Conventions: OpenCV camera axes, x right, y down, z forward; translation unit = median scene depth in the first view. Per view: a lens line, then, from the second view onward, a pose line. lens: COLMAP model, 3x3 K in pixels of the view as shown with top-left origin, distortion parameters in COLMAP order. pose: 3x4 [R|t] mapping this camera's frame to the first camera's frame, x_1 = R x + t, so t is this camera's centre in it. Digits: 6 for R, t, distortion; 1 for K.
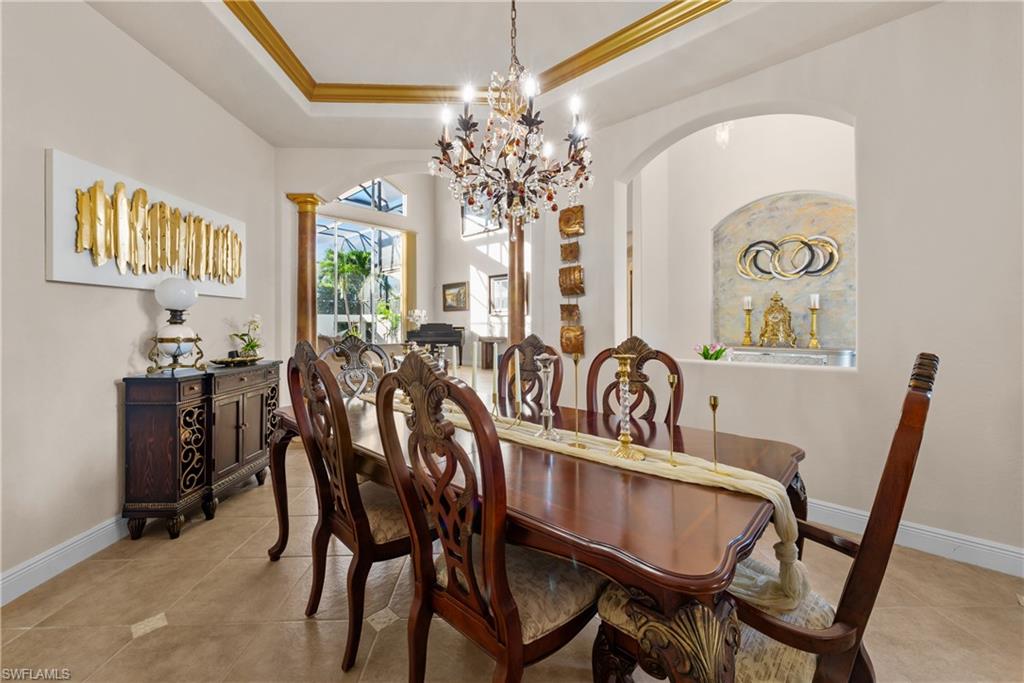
lens RADIAL K [[404.2, 0, 509.5], [0, 404.2, 322.1], [0, 0, 1]] dist [0.005047, -0.001525]
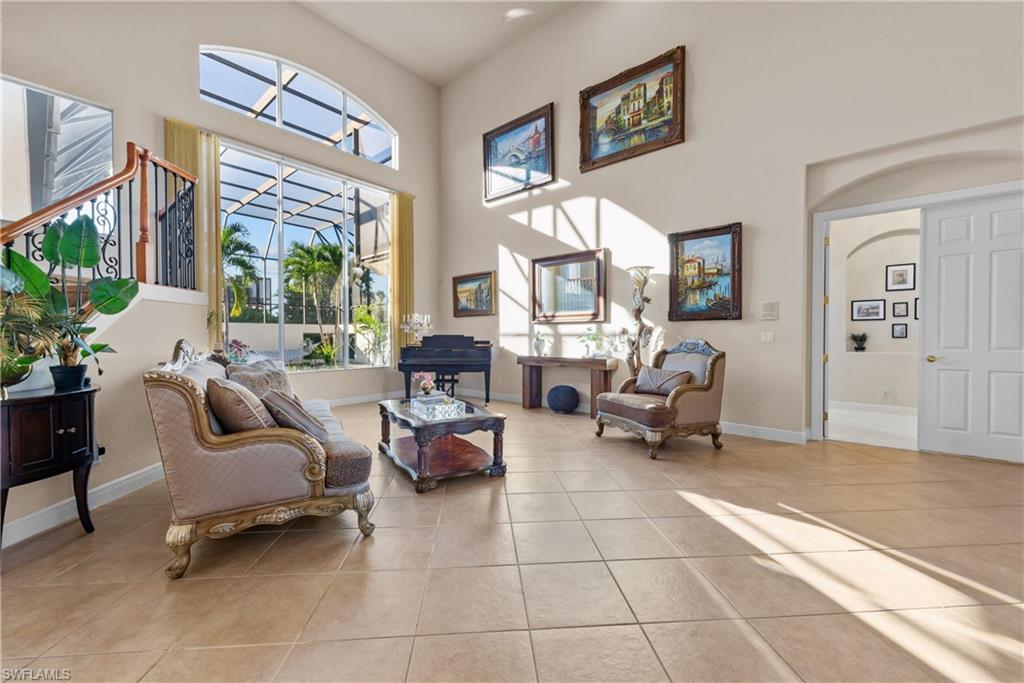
lens RADIAL K [[404.2, 0, 508.5], [0, 404.2, 336.5], [0, 0, 1]] dist [0.005047, -0.001525]
pose [[0.999265, -0.006212, 0.037825, -0.103910], [0.005816, 0.999927, 0.010552, -0.001270], [-0.037887, -0.010324, 0.999229, 0.344407]]
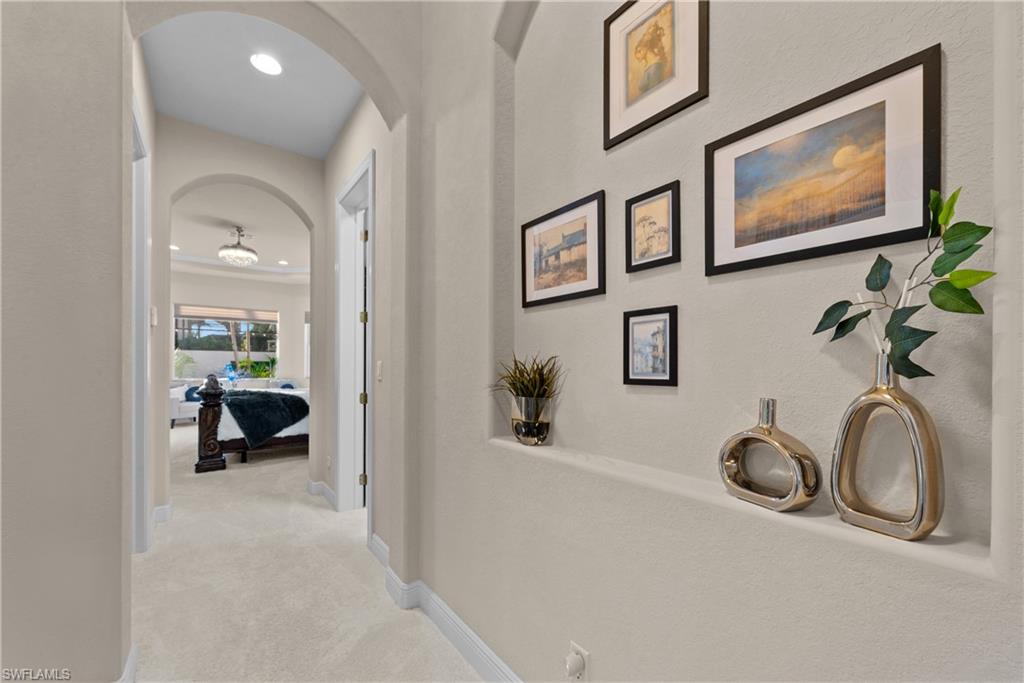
lens RADIAL K [[404.2, 0, 525.4], [0, 404.2, 358.6], [0, 0, 1]] dist [0.005047, -0.001525]
pose [[0.988684, -0.003989, -0.149957, 0.406999], [0.002675, 0.999956, -0.008962, 0.003360], [0.149986, 0.008460, 0.988652, 0.751328]]
